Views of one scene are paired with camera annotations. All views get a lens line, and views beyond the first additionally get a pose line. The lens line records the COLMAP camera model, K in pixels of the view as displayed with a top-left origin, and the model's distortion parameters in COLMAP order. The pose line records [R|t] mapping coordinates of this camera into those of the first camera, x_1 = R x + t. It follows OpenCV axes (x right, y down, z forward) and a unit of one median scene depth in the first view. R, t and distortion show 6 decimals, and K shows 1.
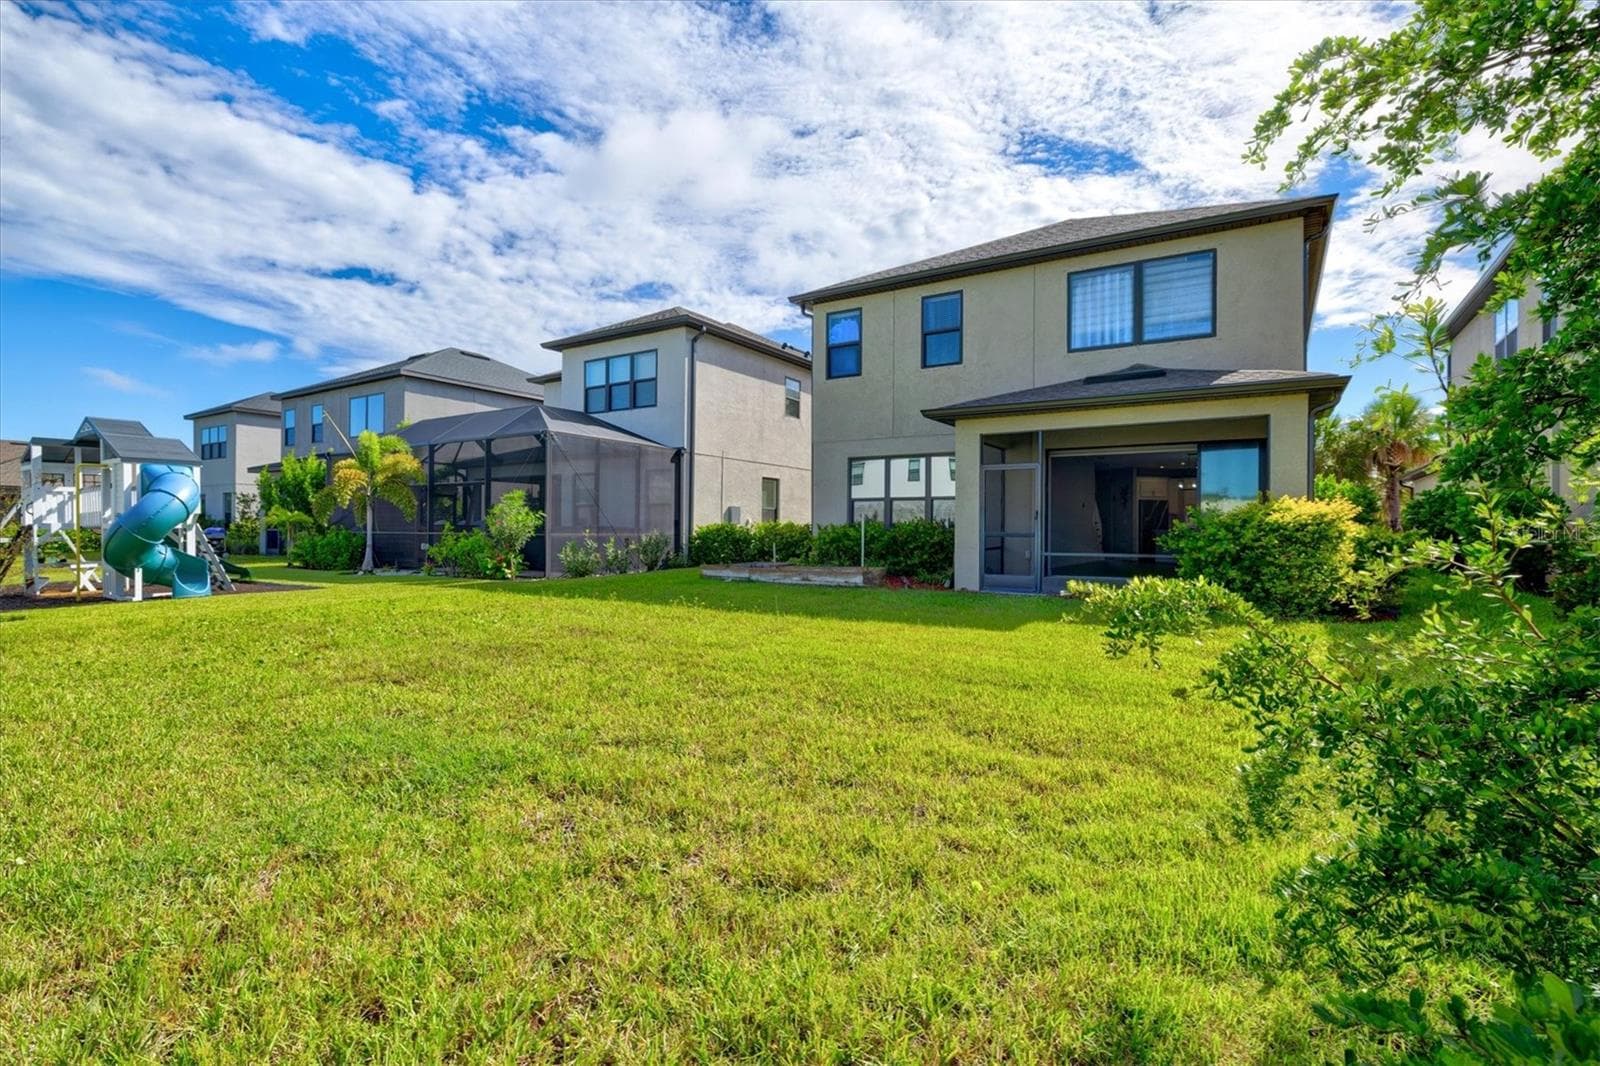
lens RADIAL K [[739.4, 0, 796.2], [0, 739.4, 526.2], [0, 0, 1]] dist [0.001898, 0.000100]
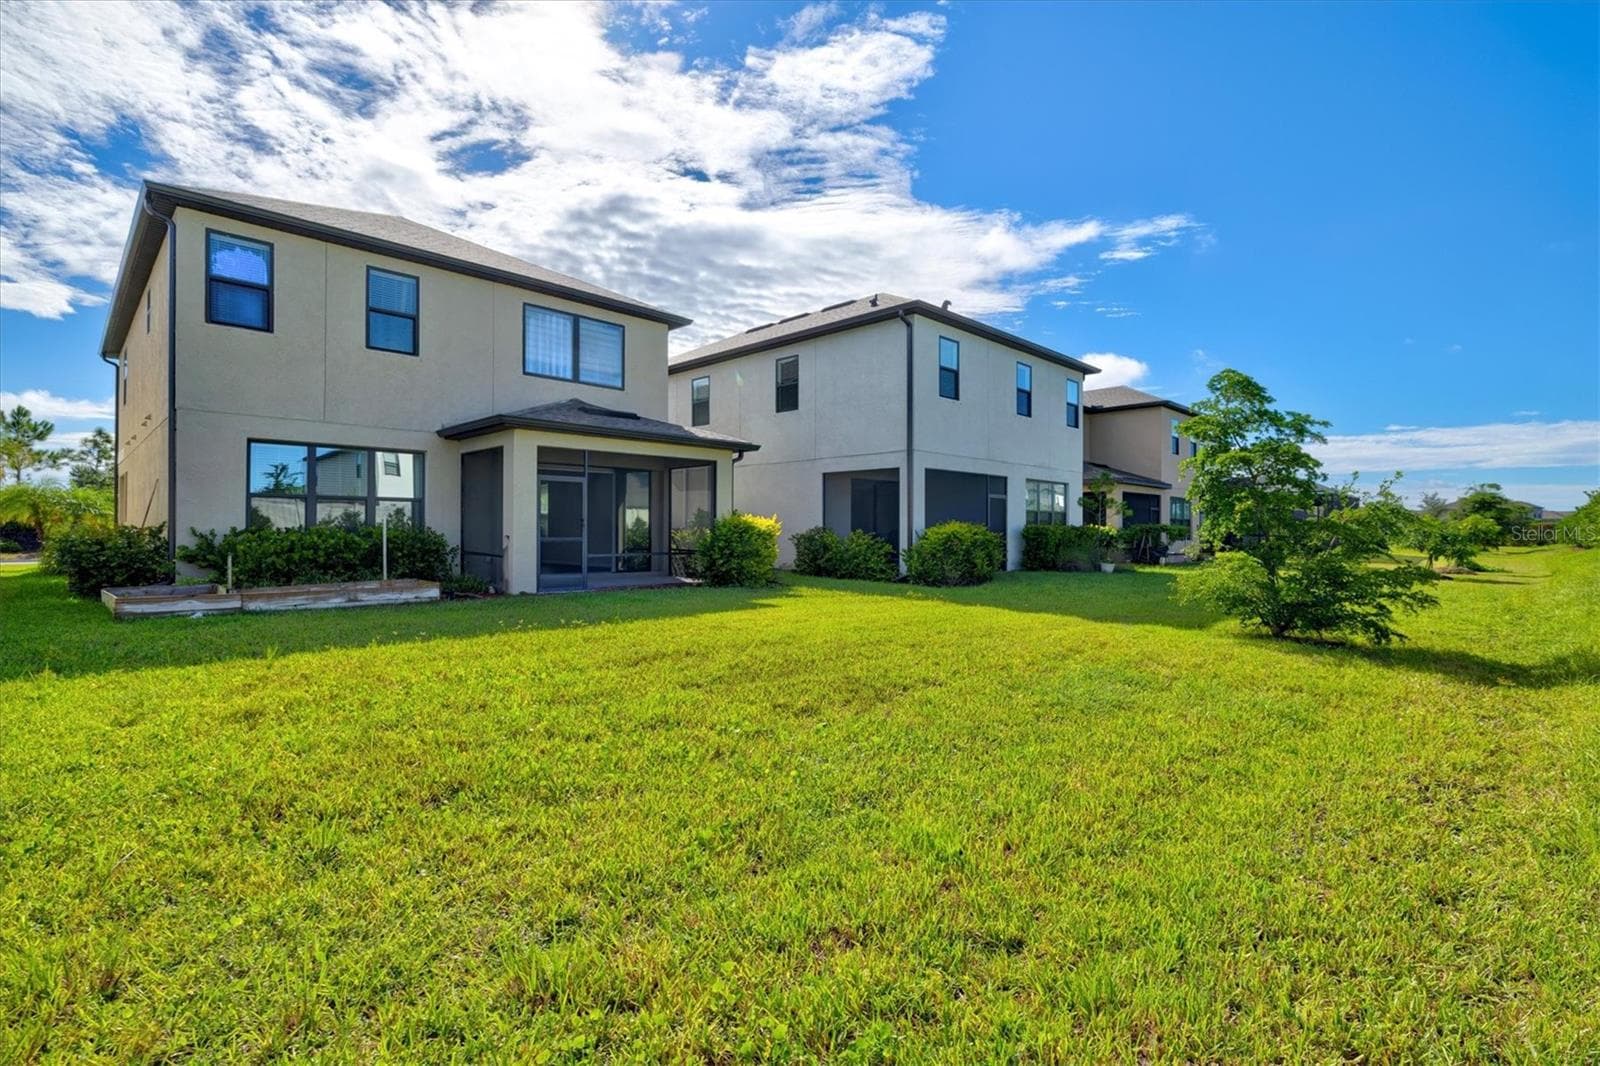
lens RADIAL K [[739.4, 0, 796.2], [0, 739.4, 526.2], [0, 0, 1]] dist [0.001898, 0.000100]
pose [[0.220420, 0.000894, 0.975405, -0.791327], [-0.007325, 0.999973, 0.000738, -0.012771], [-0.975377, -0.007307, 0.220421, 0.447080]]
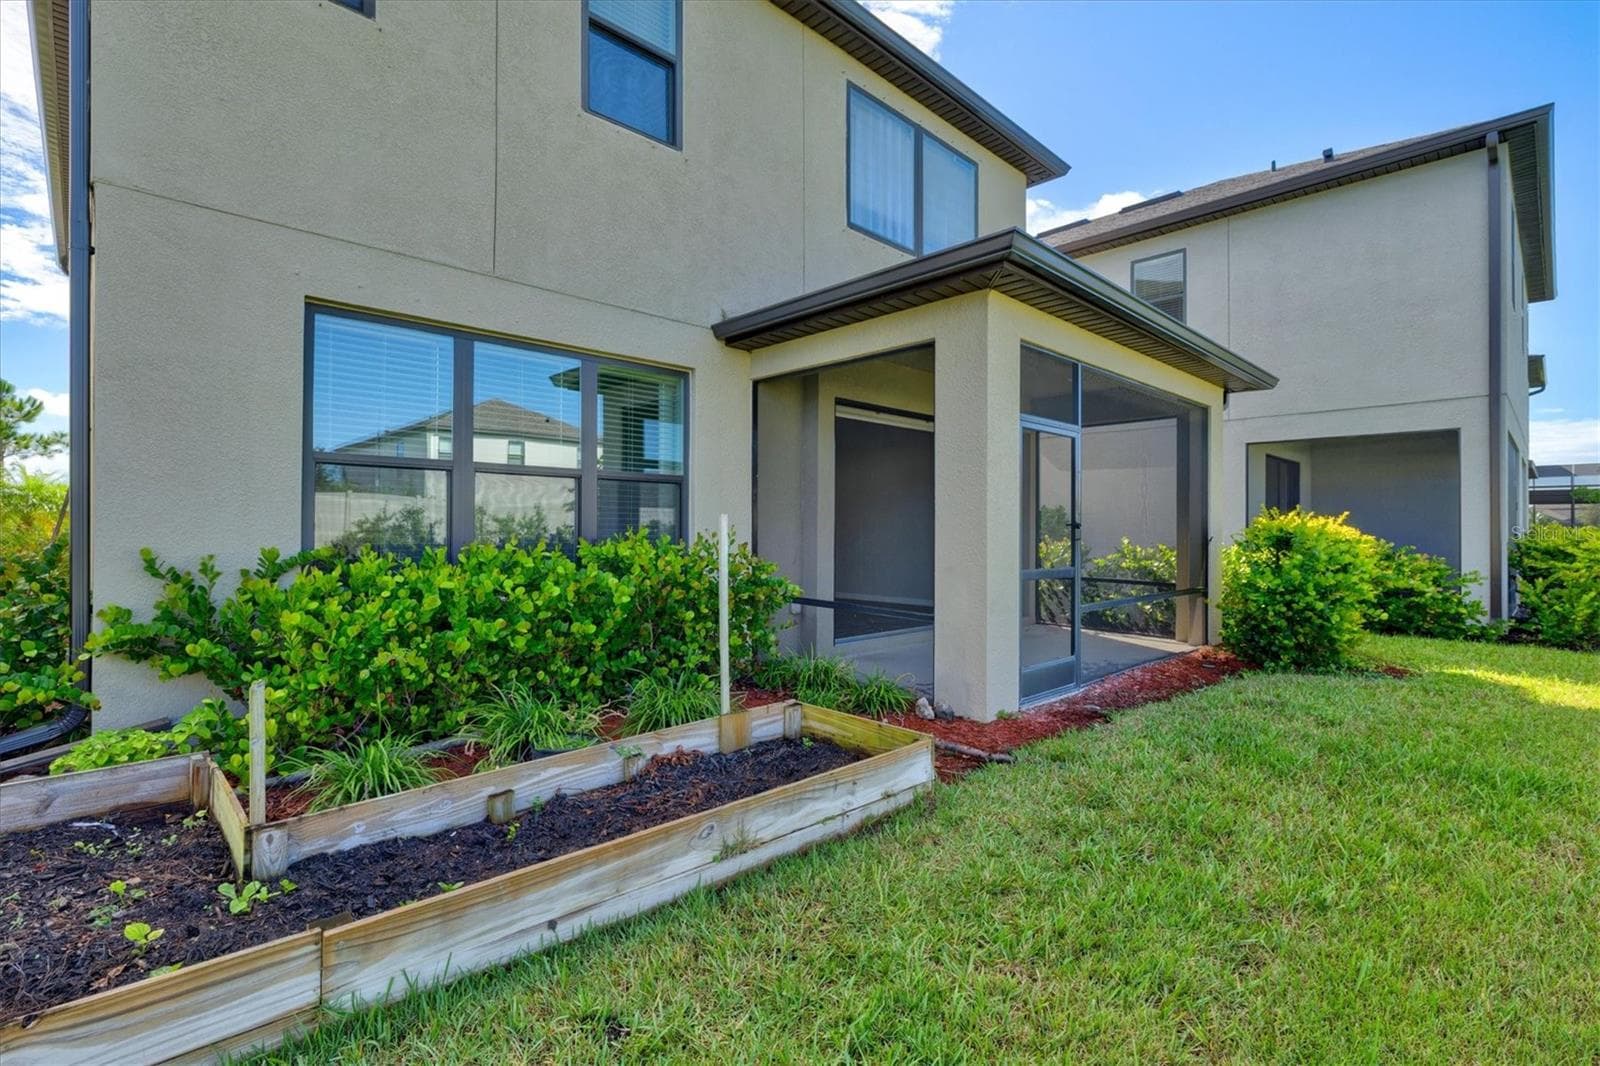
lens RADIAL K [[739.4, 0, 796.2], [0, 739.4, 526.2], [0, 0, 1]] dist [0.001898, 0.000100]
pose [[0.238526, 0.002592, 0.971133, -0.212577], [-0.006720, 0.999977, -0.001019, -0.017744], [-0.971113, -0.006283, 0.238538, 1.144564]]
